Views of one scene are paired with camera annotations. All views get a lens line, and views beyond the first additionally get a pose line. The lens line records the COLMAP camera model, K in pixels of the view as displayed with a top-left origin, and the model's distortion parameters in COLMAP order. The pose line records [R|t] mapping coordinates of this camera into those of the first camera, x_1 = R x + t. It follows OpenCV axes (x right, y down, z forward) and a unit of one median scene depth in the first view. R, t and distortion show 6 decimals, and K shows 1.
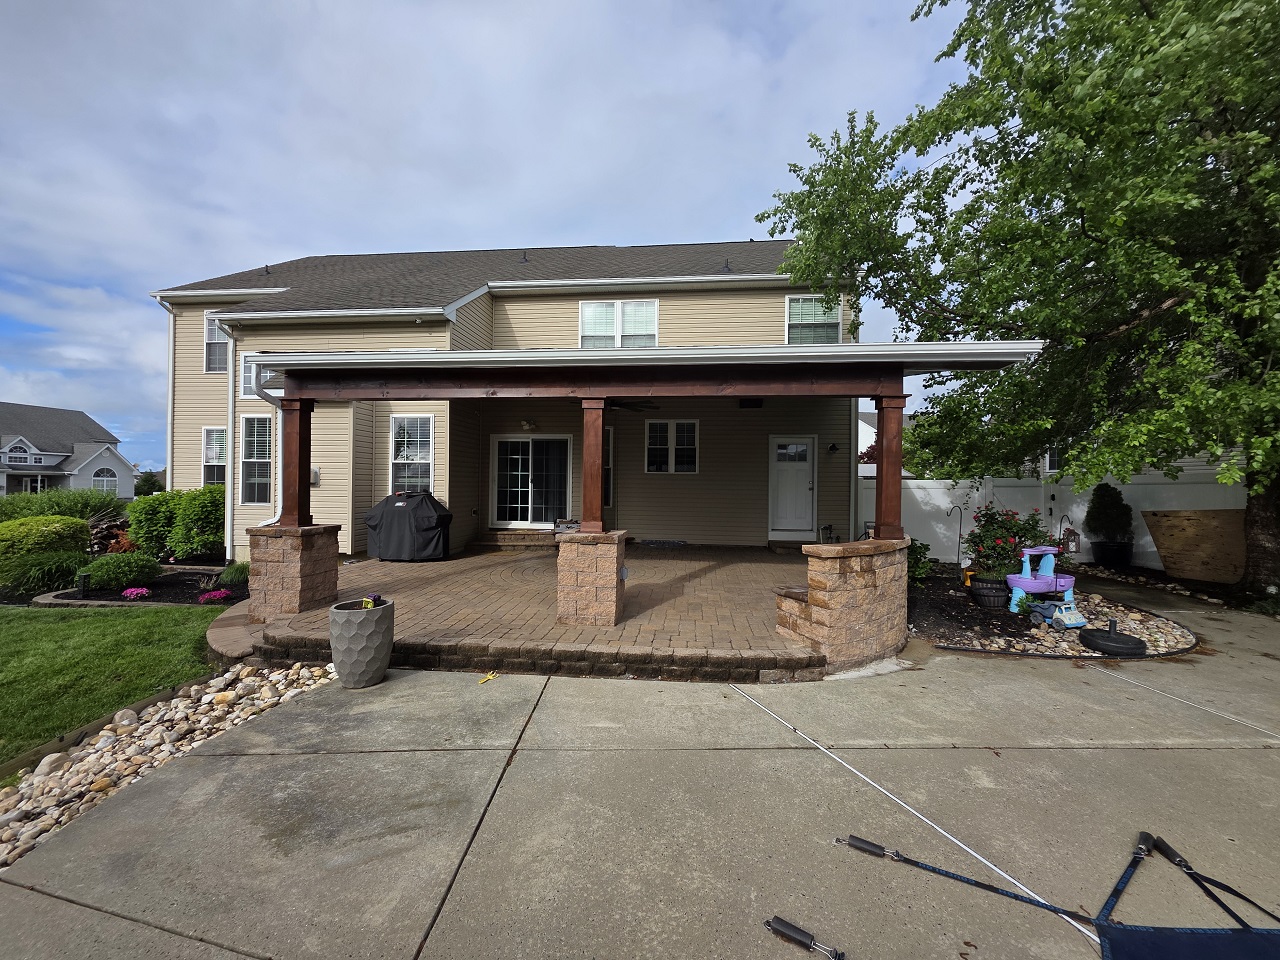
lens RADIAL K [[509.9, 0, 640.0], [0, 509.9, 480.0], [0, 0, 1]] dist [-0.000607, -0.000180]
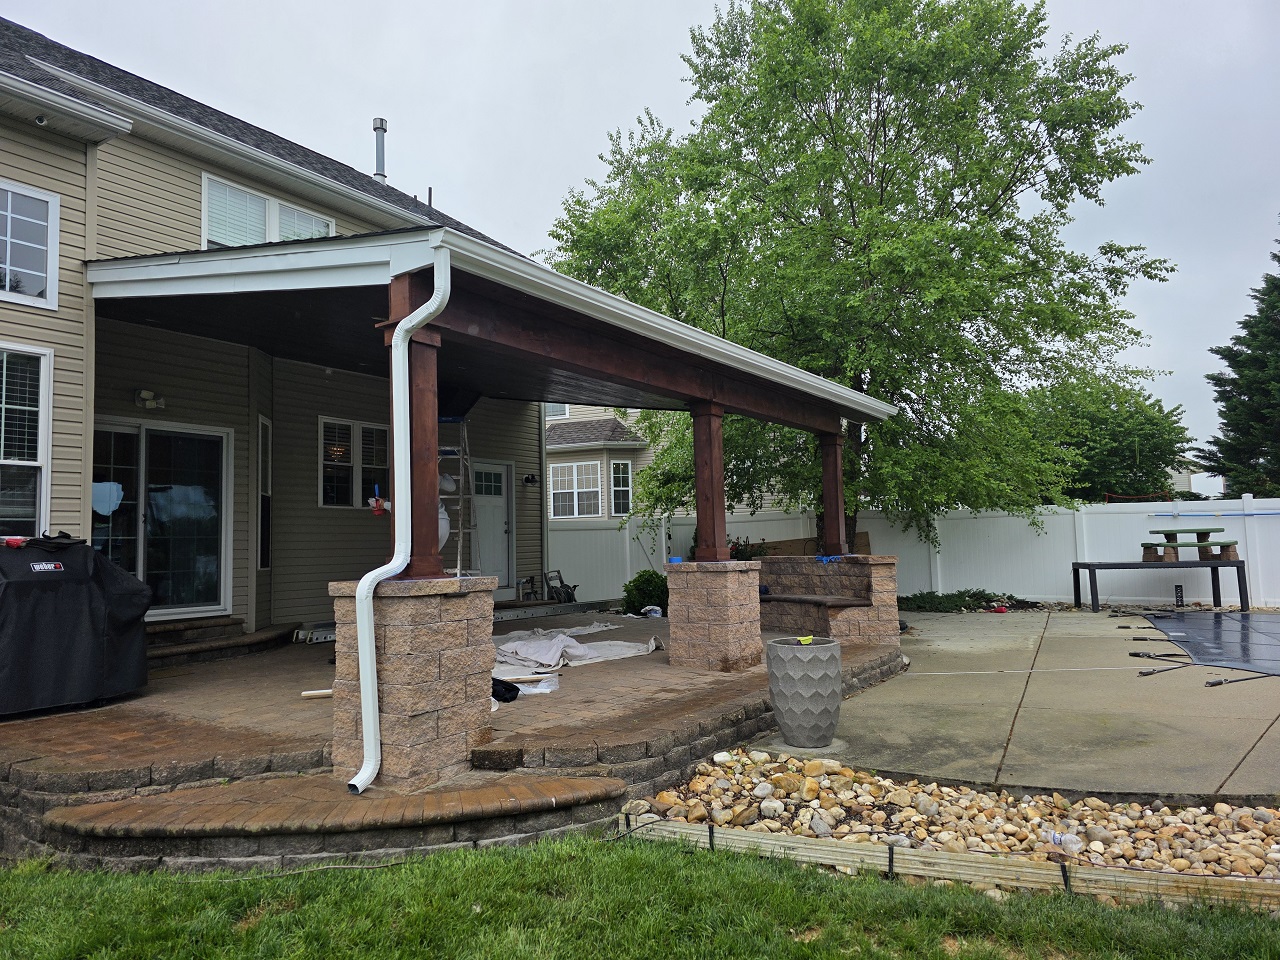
lens RADIAL K [[852.3, 0, 640.0], [0, 852.3, 480.0], [0, 0, 1]] dist [0.097209, -0.099941]
pose [[0.456983, 0.048441, 0.888155, -1.412870], [0.023667, 0.997500, -0.066582, 0.059999], [-0.889160, 0.051447, 0.454694, 0.460056]]
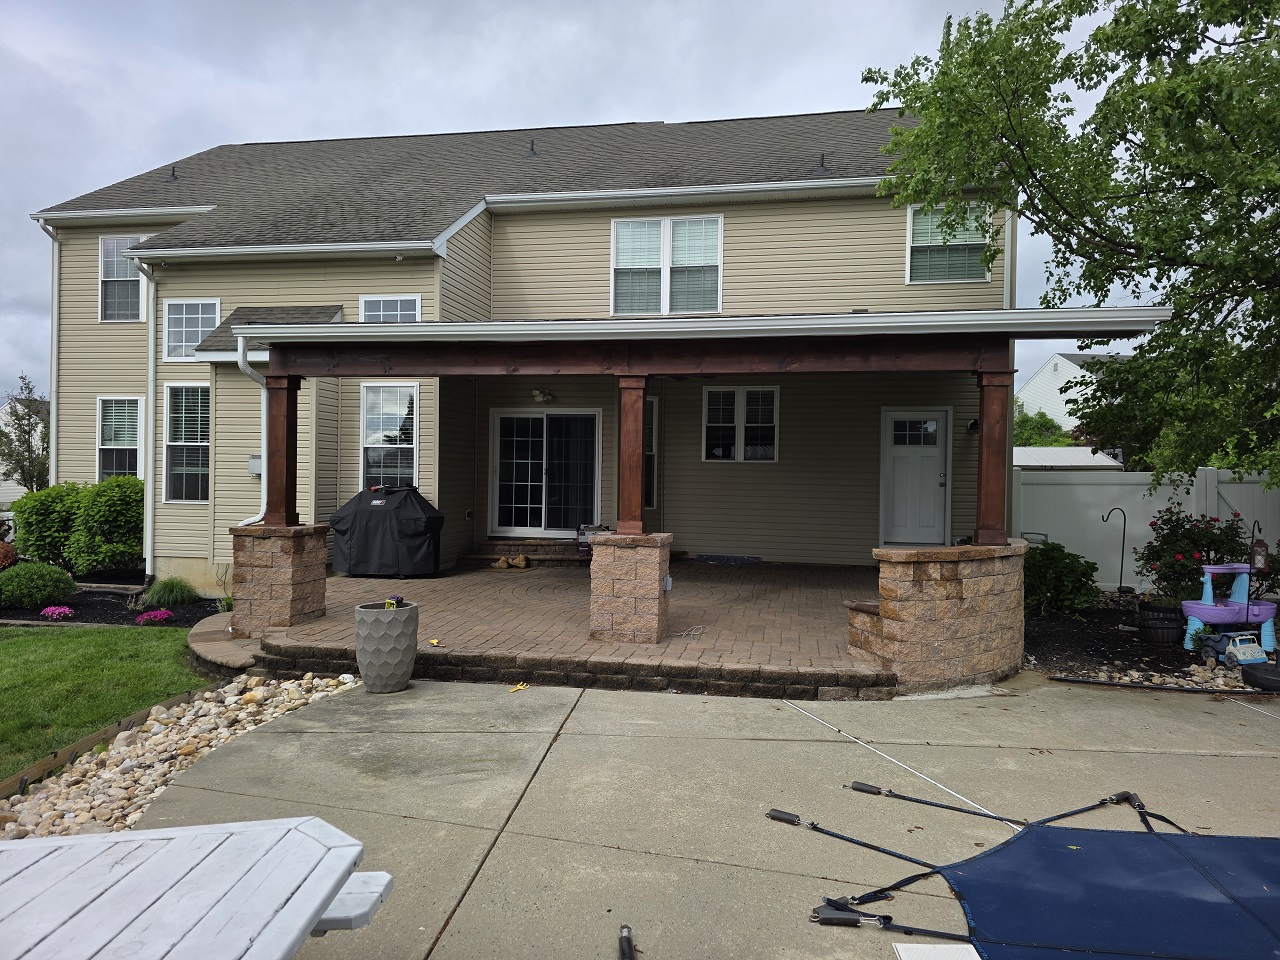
lens RADIAL K [[852.3, 0, 640.0], [0, 852.3, 480.0], [0, 0, 1]] dist [0.097209, -0.099941]
pose [[0.996991, 0.003532, -0.077441, 0.030307], [-0.002525, 0.999911, 0.013092, -0.006069], [0.077480, -0.012857, 0.996911, -0.403196]]
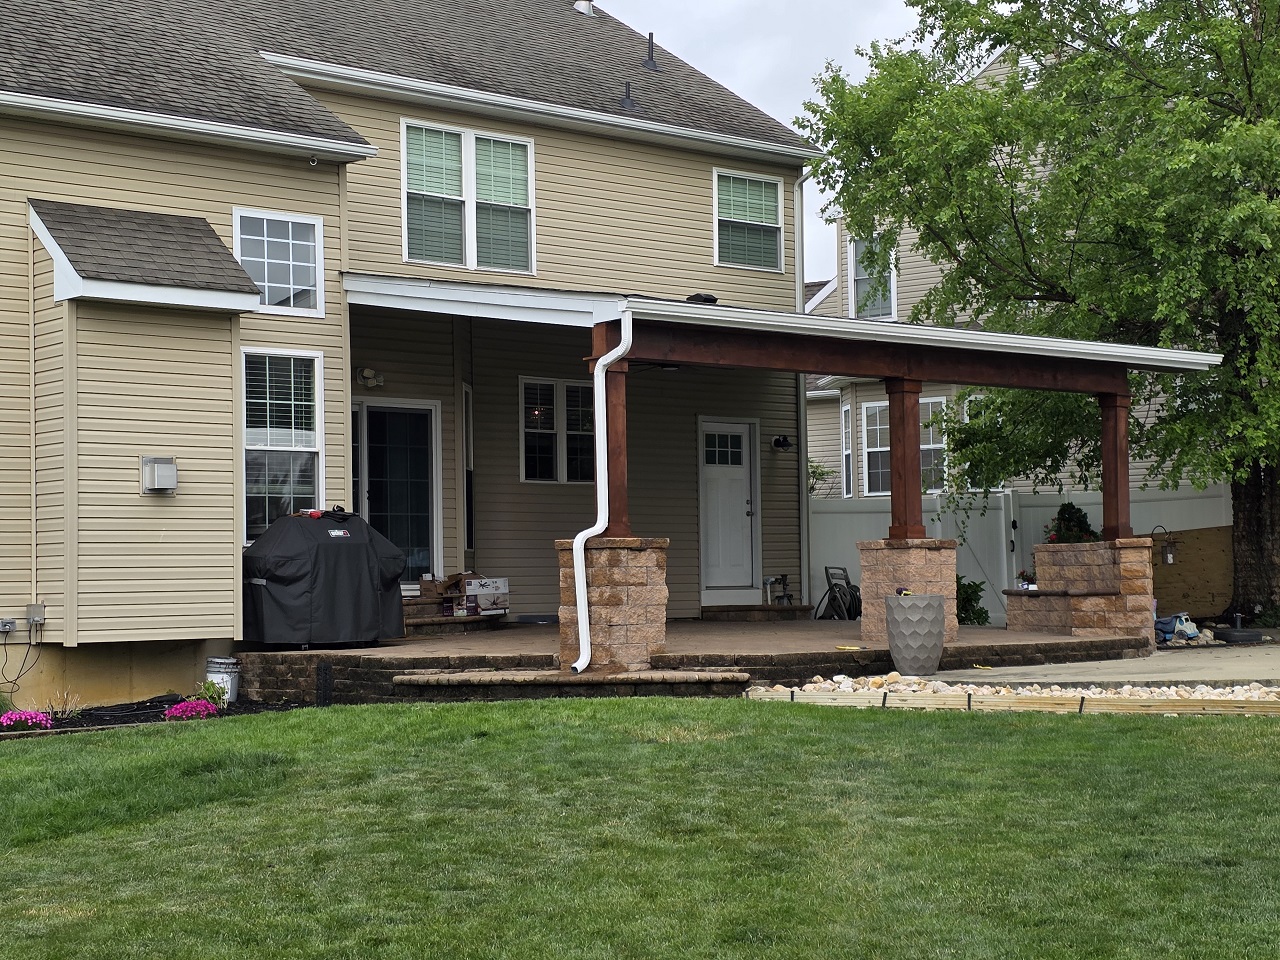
lens RADIAL K [[2185.9, 0, 640.0], [0, 2185.9, 480.0], [0, 0, 1]] dist [0.139051, -0.008362]
pose [[0.676920, 0.013790, 0.735928, -3.032248], [0.016397, 0.999294, -0.033807, 0.119670], [-0.735874, 0.034951, 0.676216, -1.100764]]
